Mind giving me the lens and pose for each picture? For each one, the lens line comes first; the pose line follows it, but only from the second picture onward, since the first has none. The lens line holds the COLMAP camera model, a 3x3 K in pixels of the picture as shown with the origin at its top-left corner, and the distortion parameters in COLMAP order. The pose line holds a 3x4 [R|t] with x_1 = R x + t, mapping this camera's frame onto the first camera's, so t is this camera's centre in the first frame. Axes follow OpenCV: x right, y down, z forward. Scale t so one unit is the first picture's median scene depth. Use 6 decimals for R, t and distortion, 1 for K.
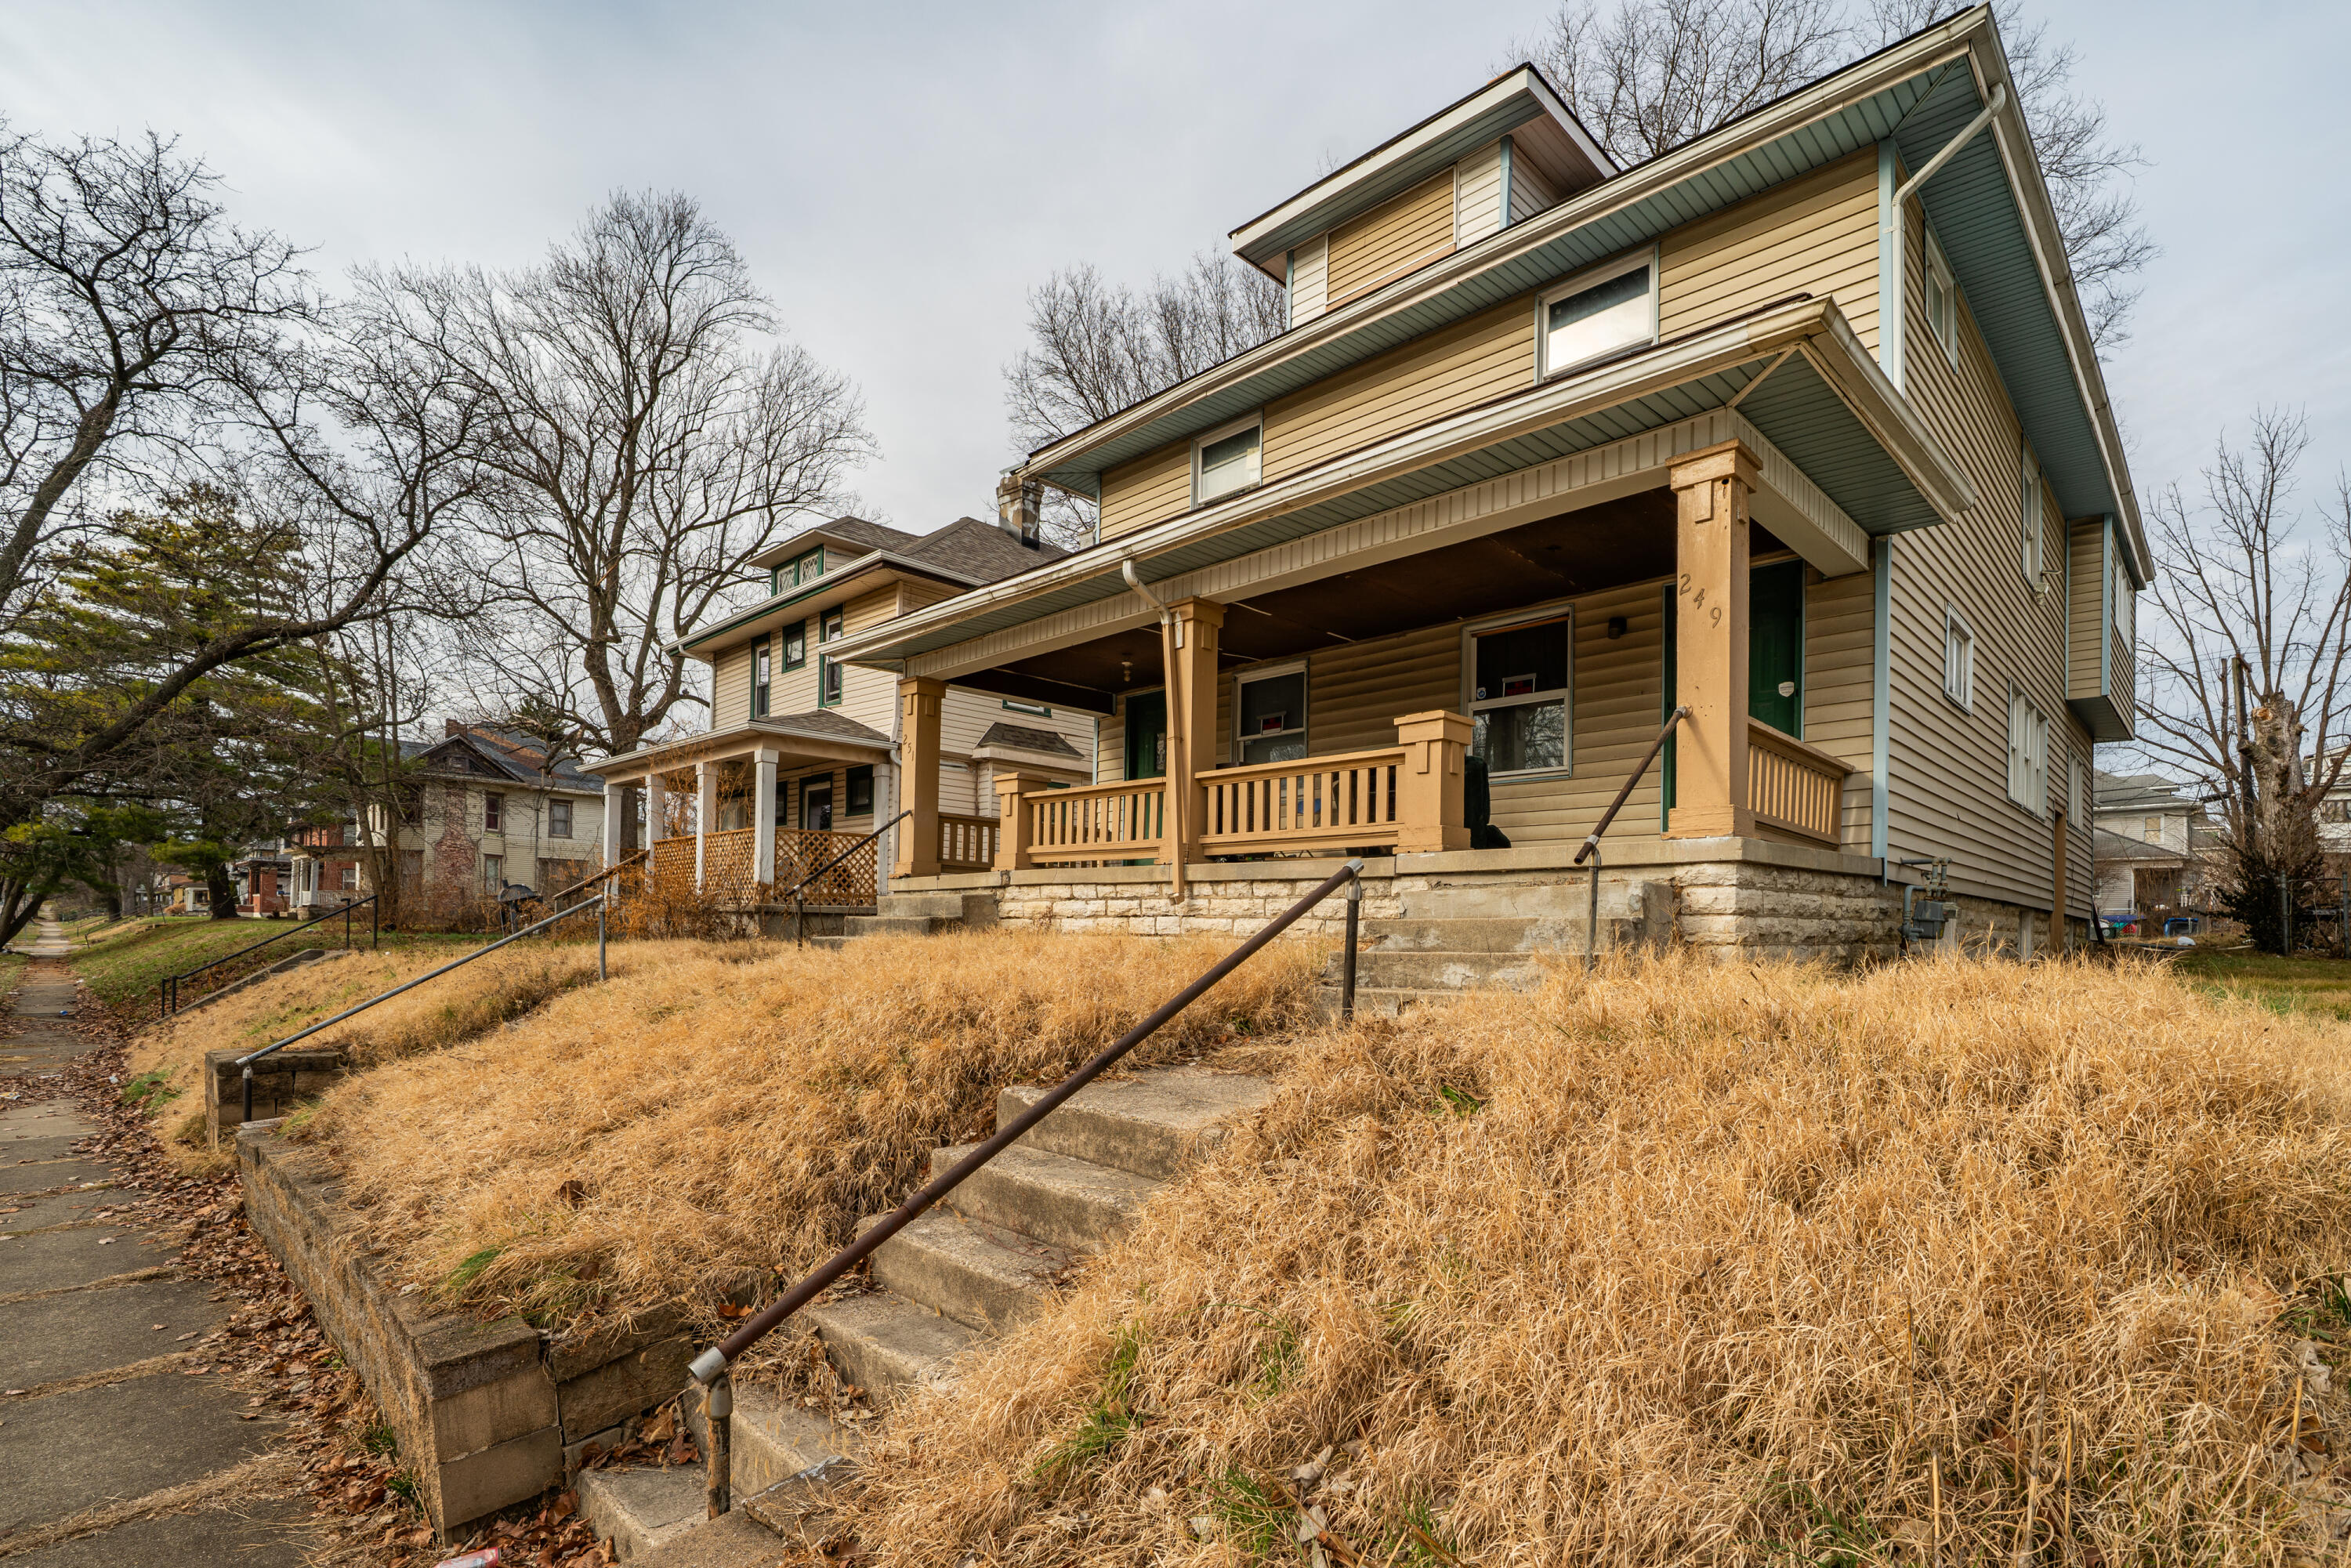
lens RADIAL K [[1113.9, 0, 1175.8], [0, 1113.9, 926.0], [0, 0, 1]] dist [0.001894, 0.000215]
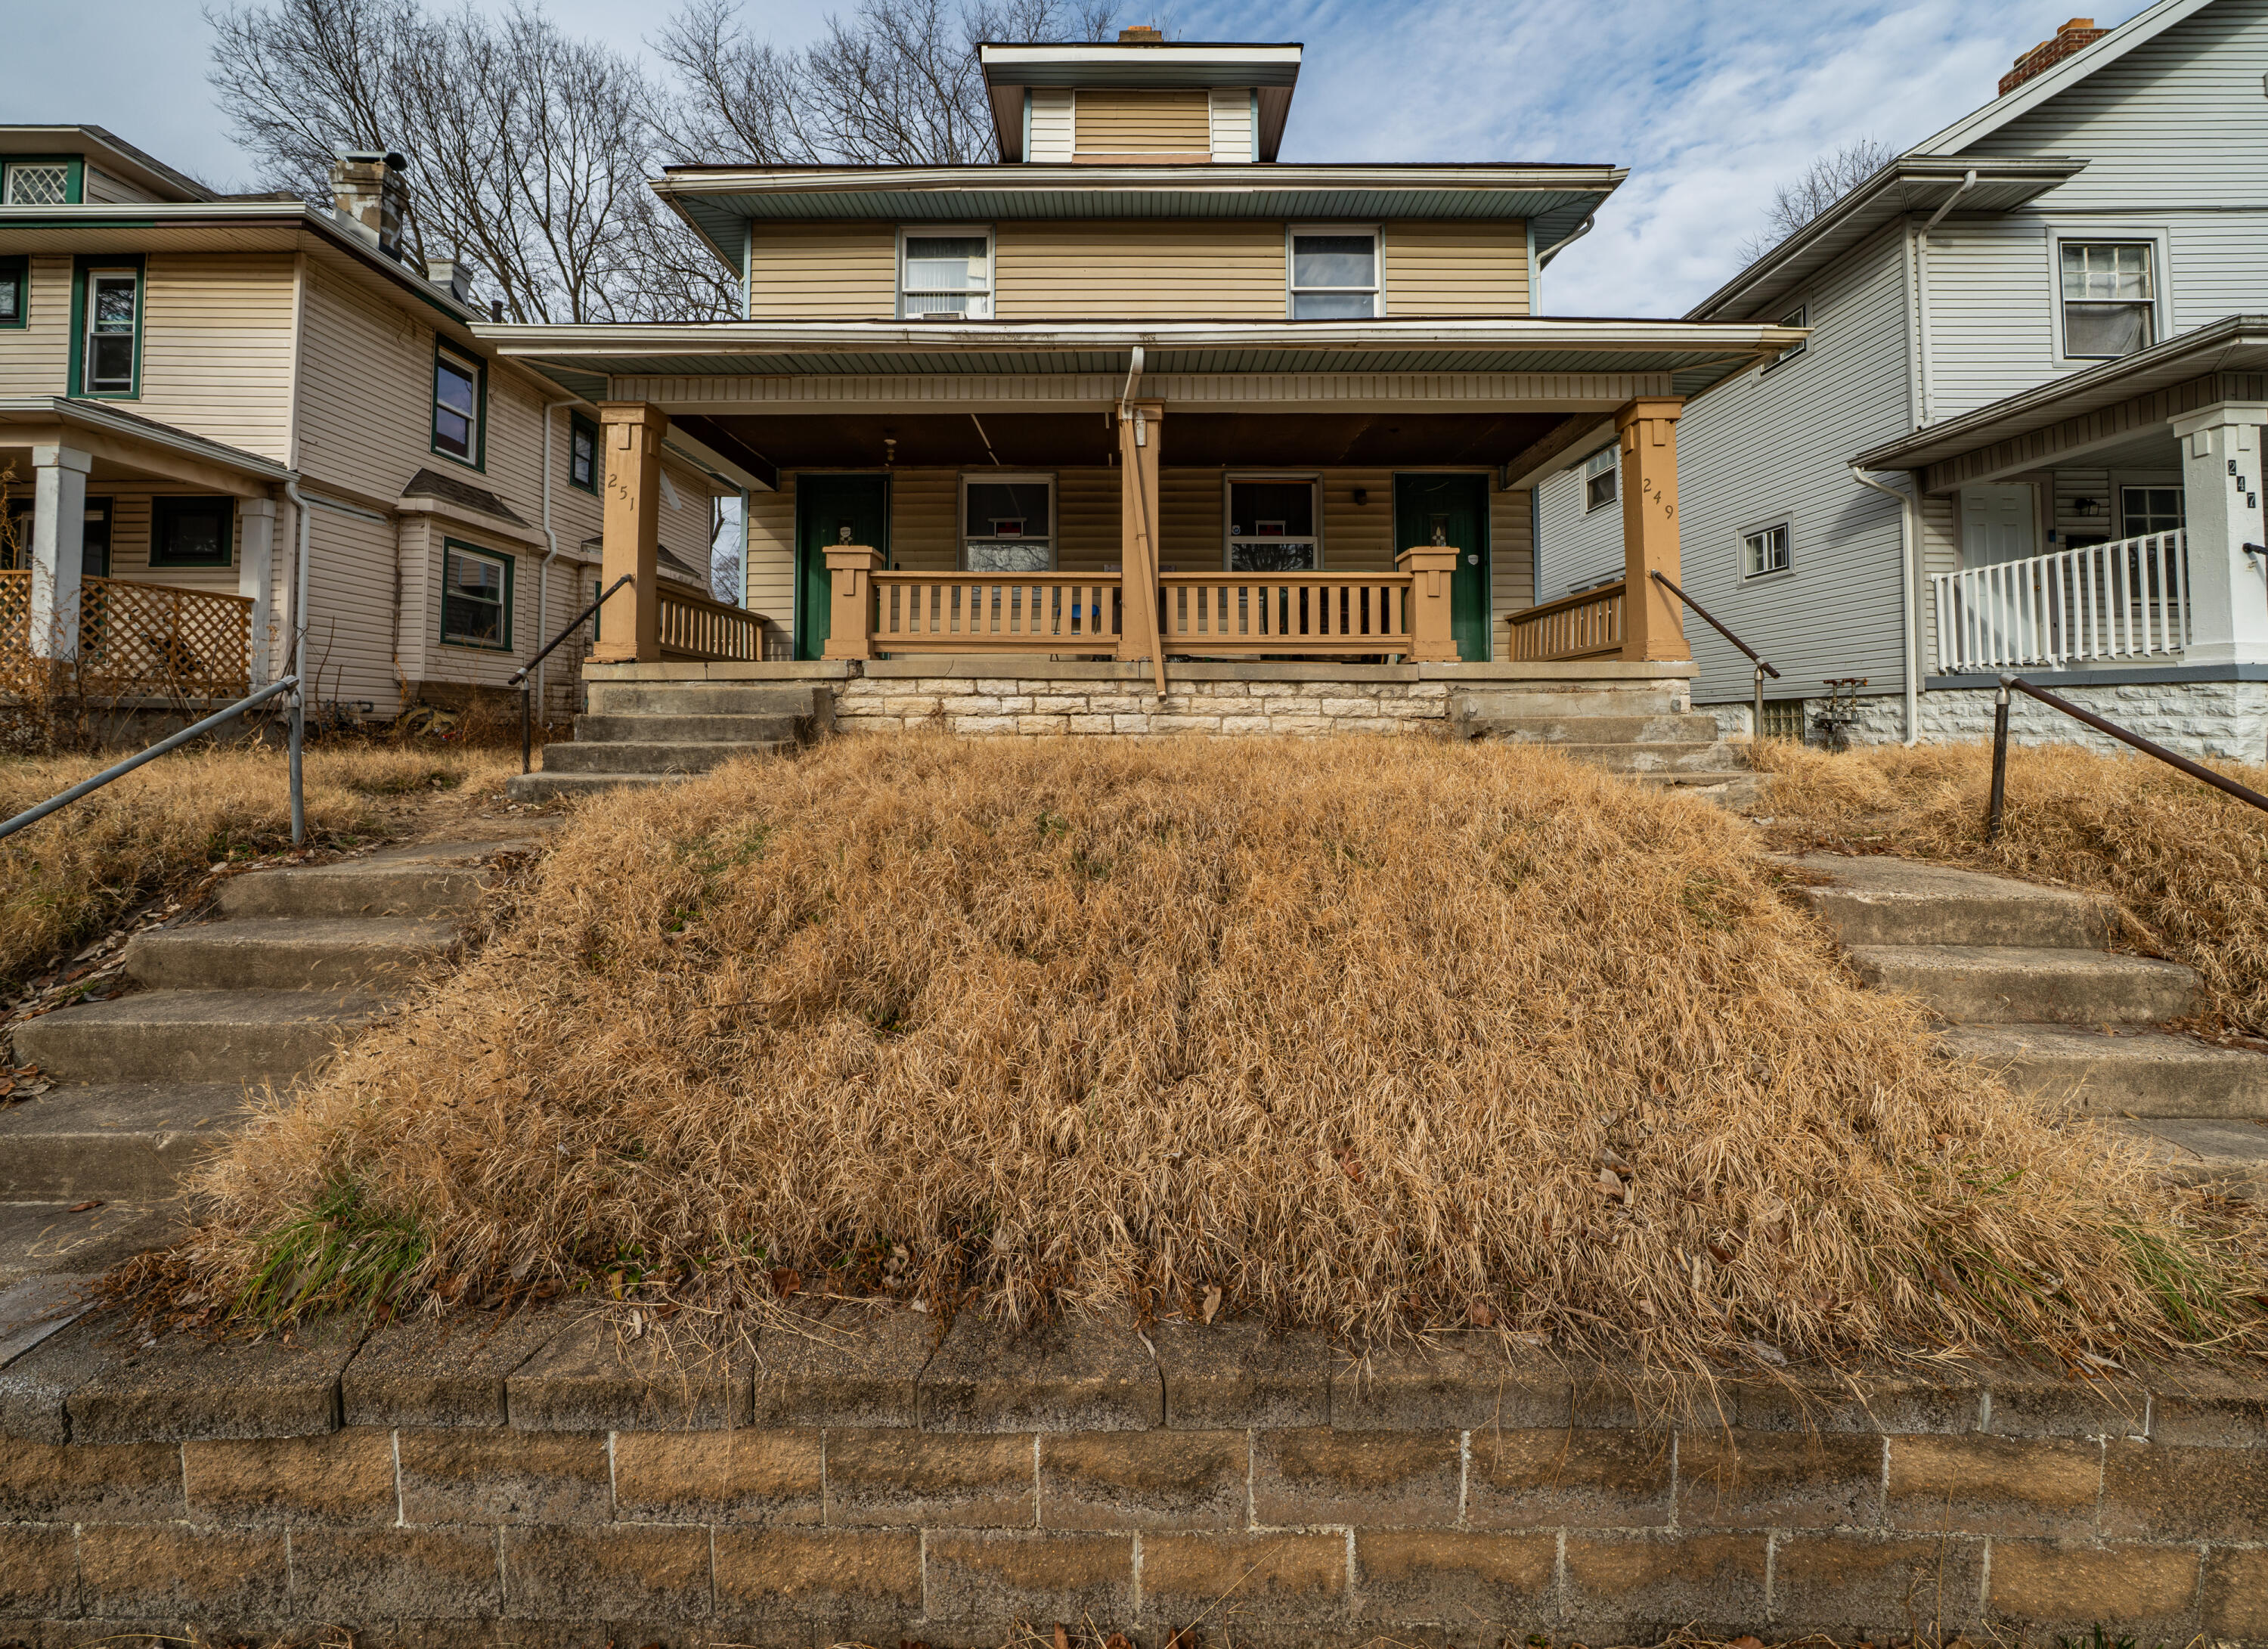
lens RADIAL K [[917.7, 0, 1130.5], [0, 917.7, 703.6], [0, 0, 1]] dist [-0.006730, -0.000005]
pose [[0.716710, 0.006871, 0.697338, -0.532026], [0.005282, 0.999869, -0.015281, -0.005394], [-0.697352, 0.014636, 0.716580, 0.387765]]
